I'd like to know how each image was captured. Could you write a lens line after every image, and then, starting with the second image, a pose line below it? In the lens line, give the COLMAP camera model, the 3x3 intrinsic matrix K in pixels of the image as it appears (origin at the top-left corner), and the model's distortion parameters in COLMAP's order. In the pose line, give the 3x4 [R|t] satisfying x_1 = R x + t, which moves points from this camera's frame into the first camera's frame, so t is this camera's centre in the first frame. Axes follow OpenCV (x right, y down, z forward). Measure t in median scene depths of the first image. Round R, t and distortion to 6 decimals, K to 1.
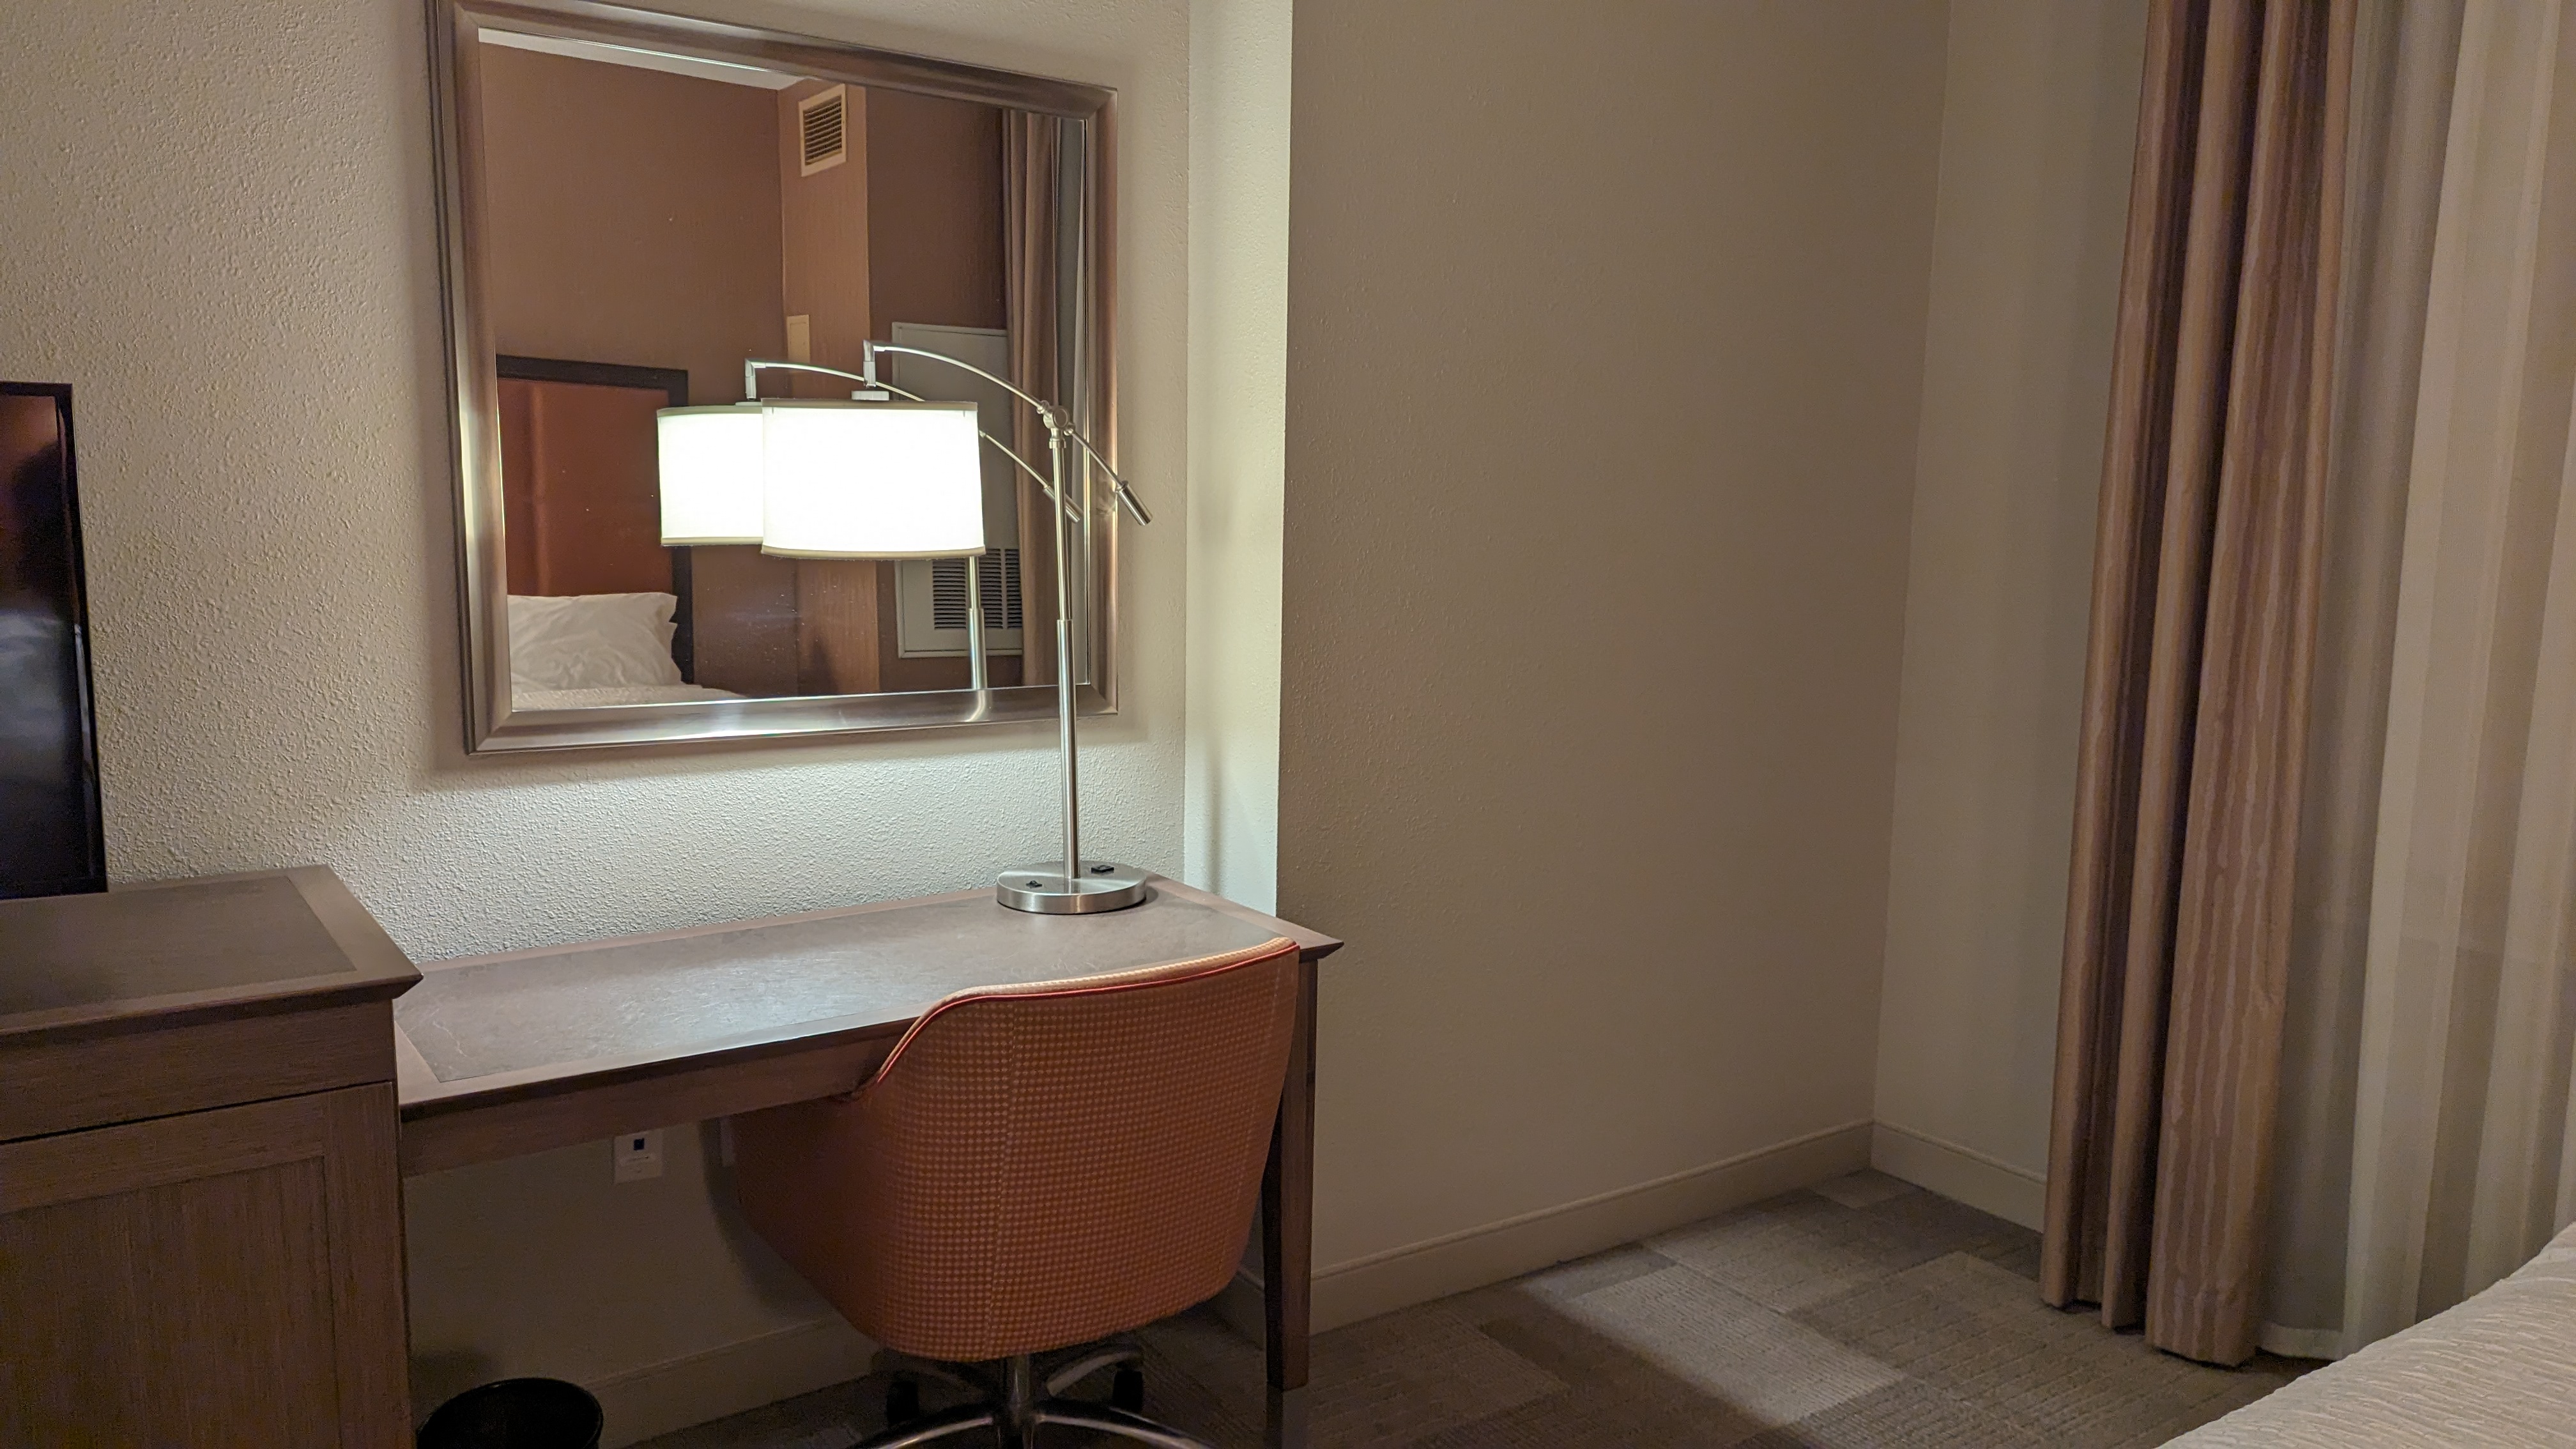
lens RADIAL K [[1825.4, 0, 1312.8], [0, 1825.4, 750.0], [0, 0, 1]] dist [0.054513, -0.045730]
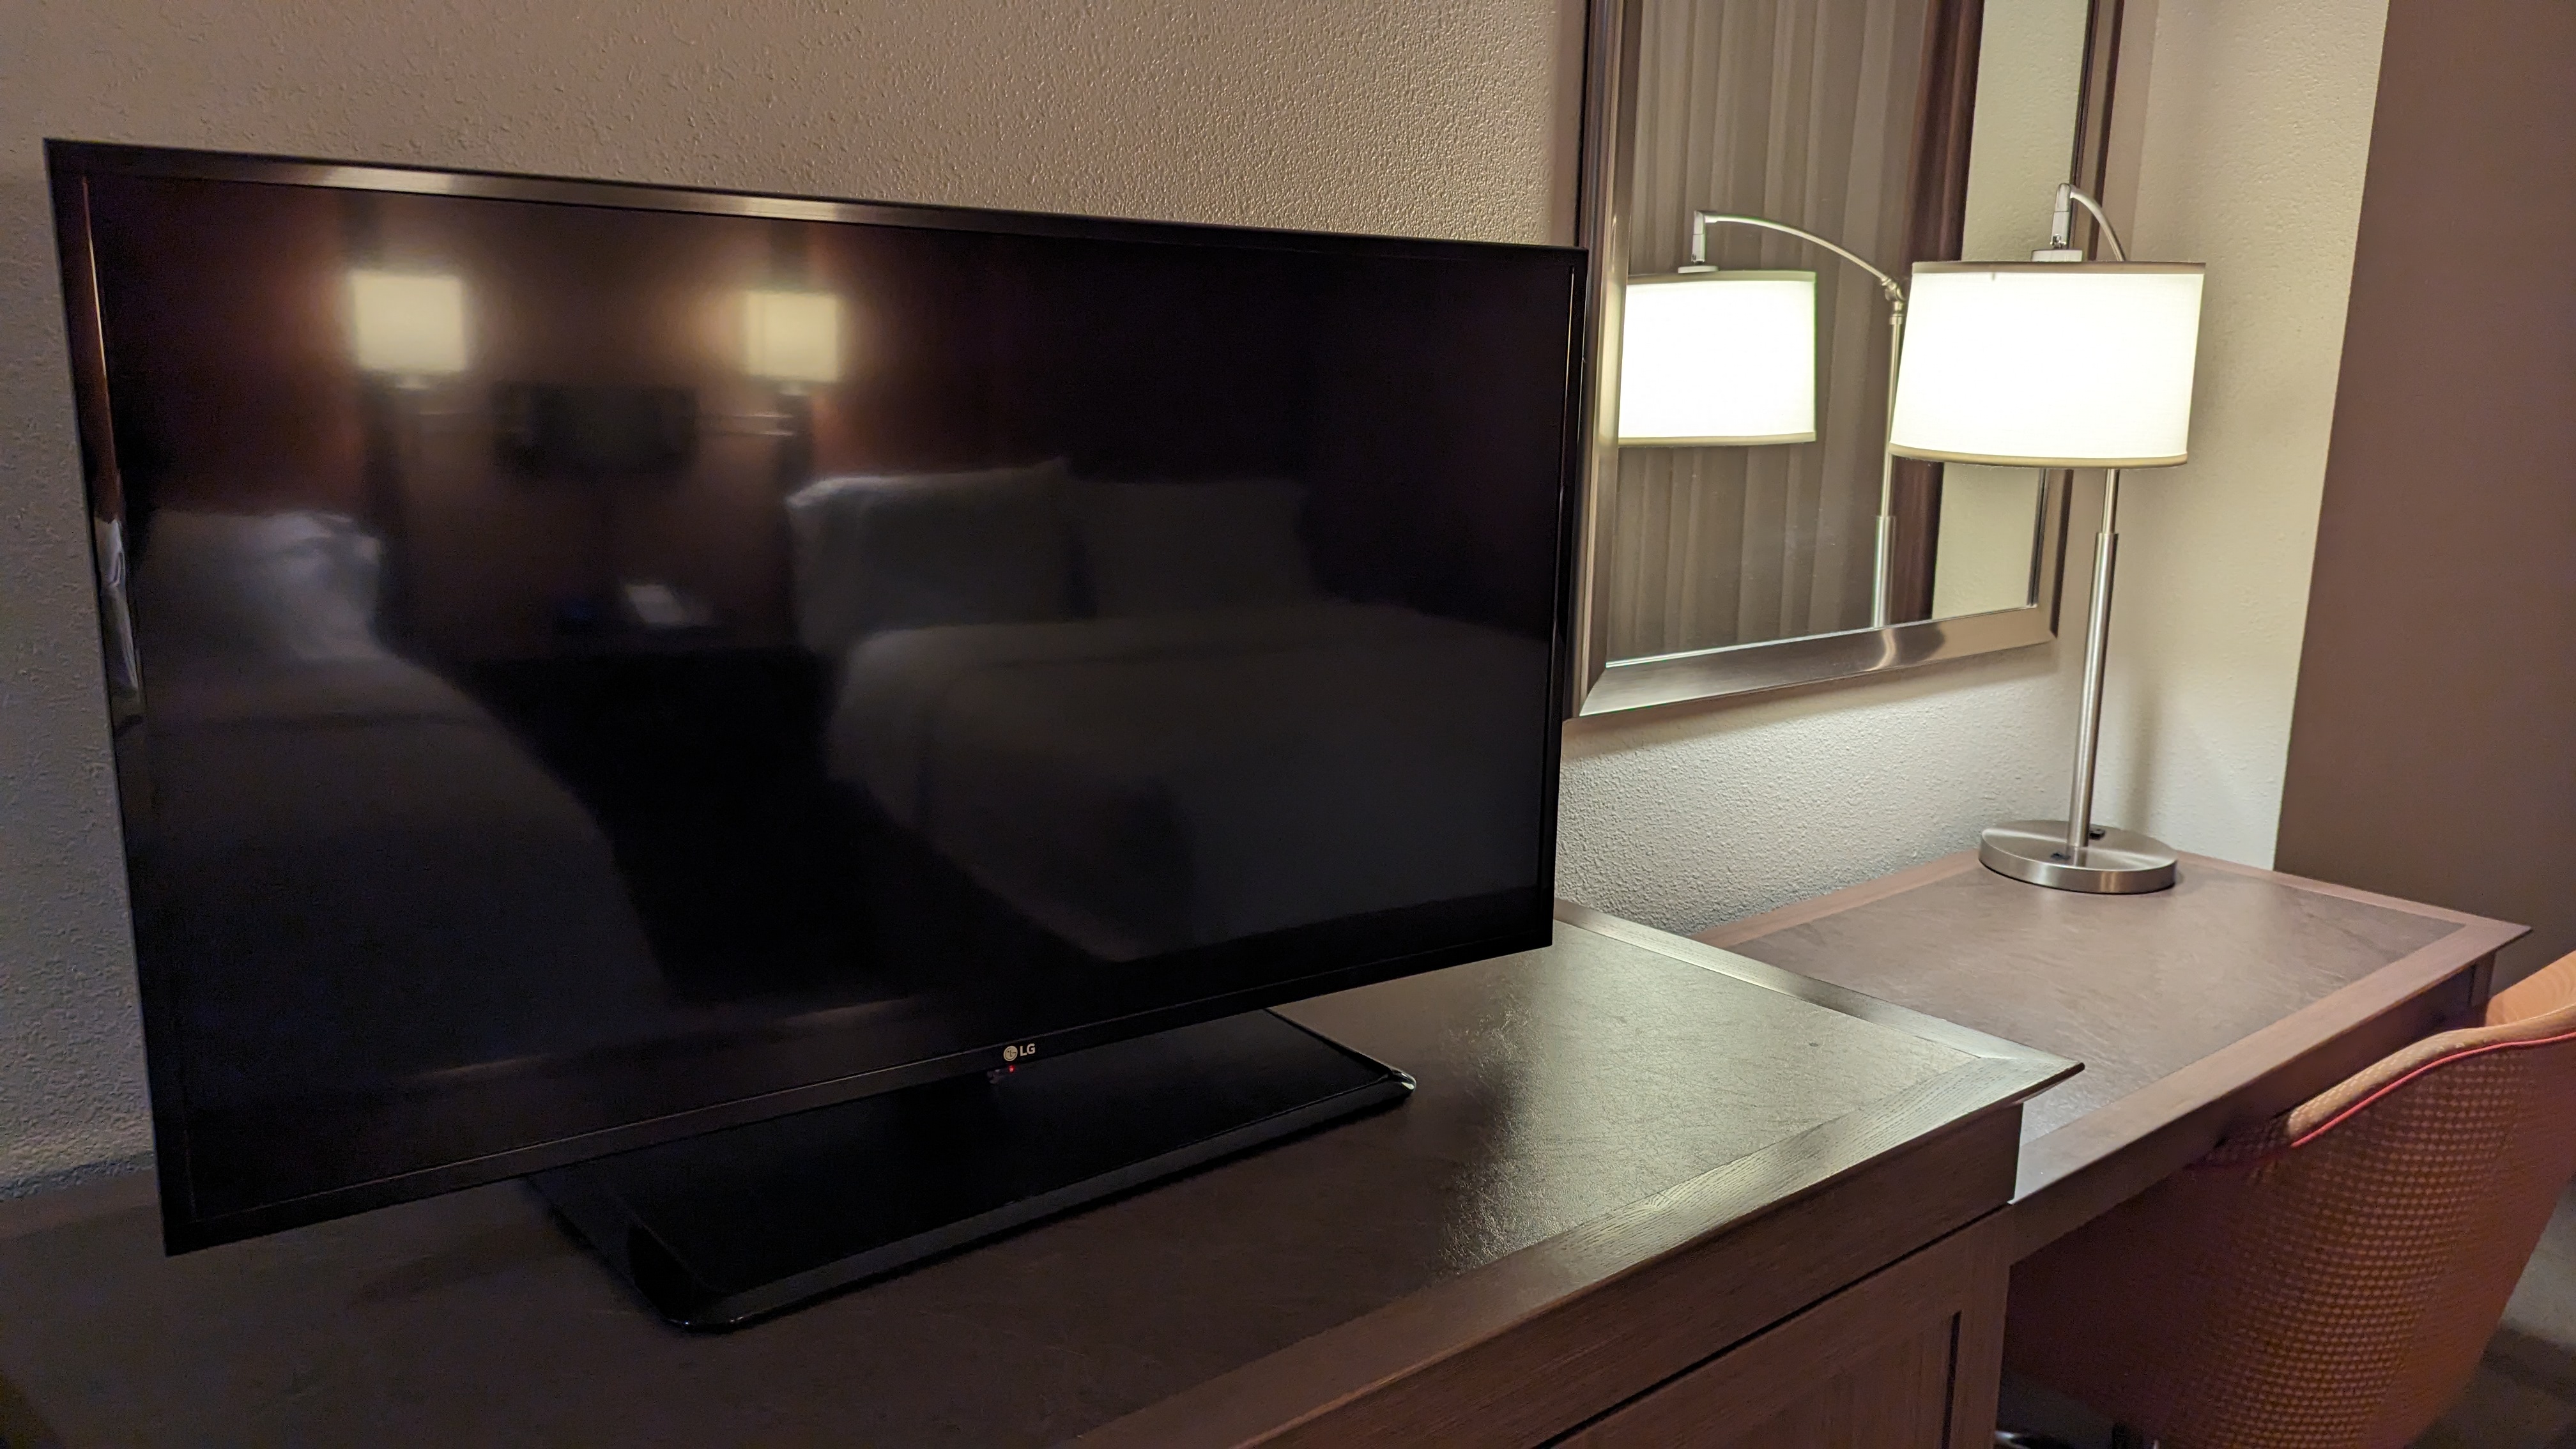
lens RADIAL K [[1825.4, 0, 1296.5], [0, 1825.4, 726.3], [0, 0, 1]] dist [0.054513, -0.045730]
pose [[0.997585, -0.015574, 0.067684, -0.520097], [0.011471, 0.998096, 0.060600, -0.036675], [-0.068498, -0.059678, 0.995865, 0.186990]]
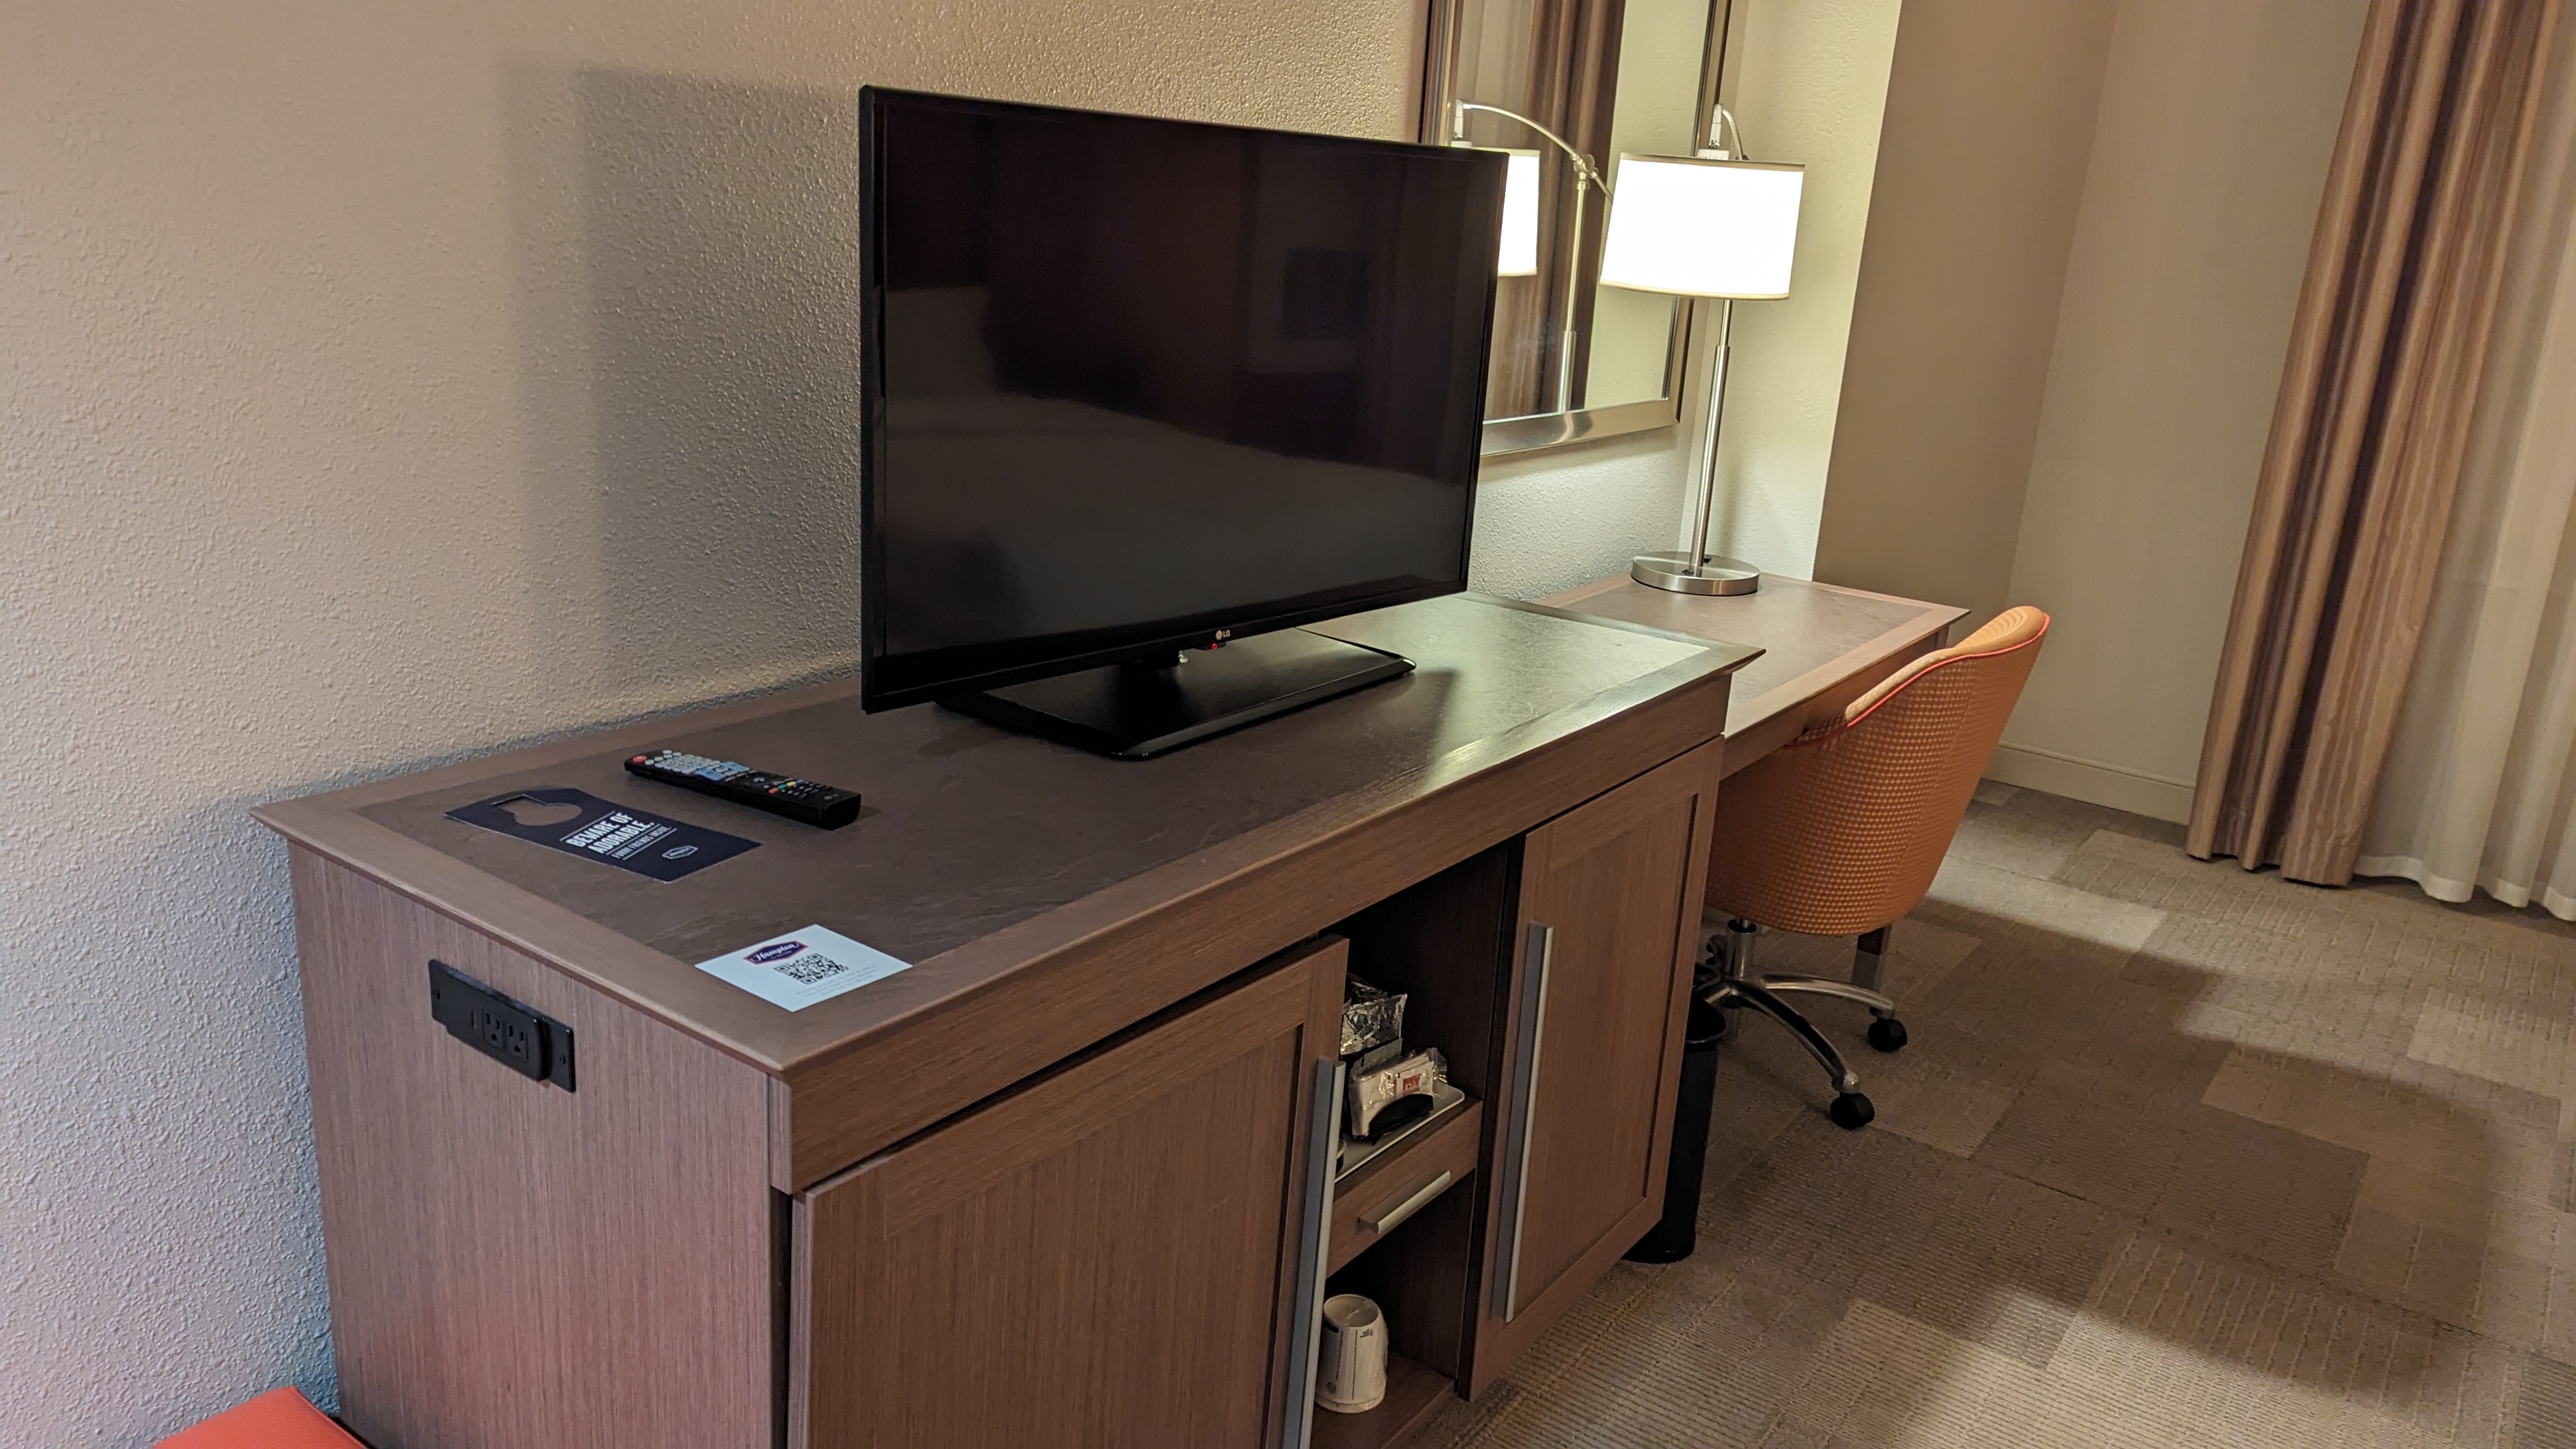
lens RADIAL K [[1825.4, 0, 1288.0], [0, 1825.4, 704.8], [0, 0, 1]] dist [0.054513, -0.045730]
pose [[0.946768, -0.046366, 0.318561, -0.743719], [-0.002013, 0.988701, 0.149886, -0.017604], [-0.321911, -0.142548, 0.935977, -0.052425]]
